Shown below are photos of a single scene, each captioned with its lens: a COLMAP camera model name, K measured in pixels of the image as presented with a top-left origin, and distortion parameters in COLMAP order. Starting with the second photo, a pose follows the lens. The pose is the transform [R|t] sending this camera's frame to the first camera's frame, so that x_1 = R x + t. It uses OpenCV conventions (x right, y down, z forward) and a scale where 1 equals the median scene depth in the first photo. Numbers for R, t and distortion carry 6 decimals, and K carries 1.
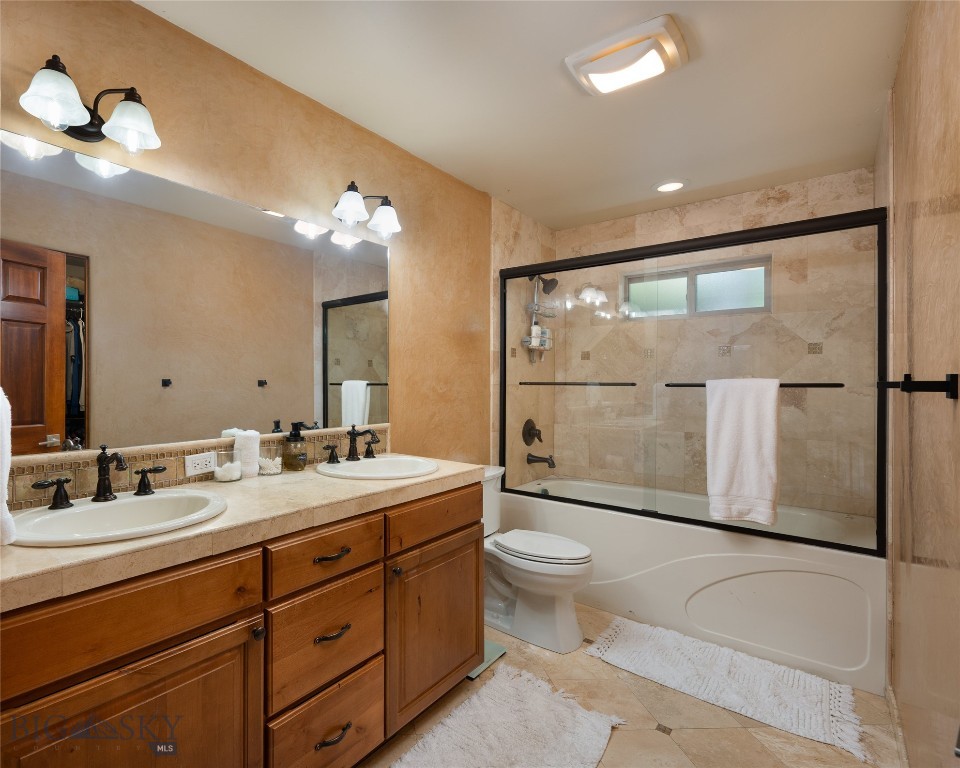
lens RADIAL K [[535.6, 0, 480.0], [0, 535.6, 384.0], [0, 0, 1]] dist [-0.003746, 0.000061]
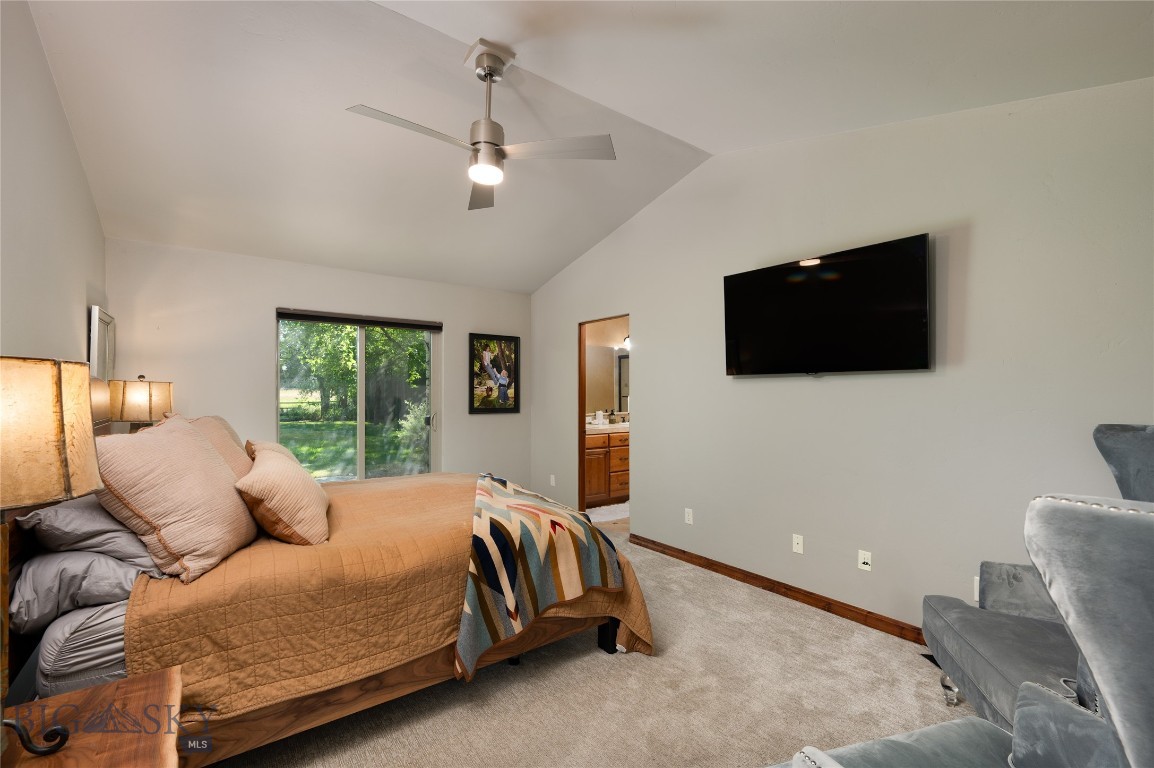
lens RADIAL K [[505.0, 0, 577.0], [0, 505.0, 384.0], [0, 0, 1]] dist [-0.004073, -0.000306]
pose [[0.935868, -0.004529, -0.352323, 0.588181], [-0.002009, 0.999833, -0.018187, -0.029276], [0.352346, 0.017729, 0.935702, -2.138953]]
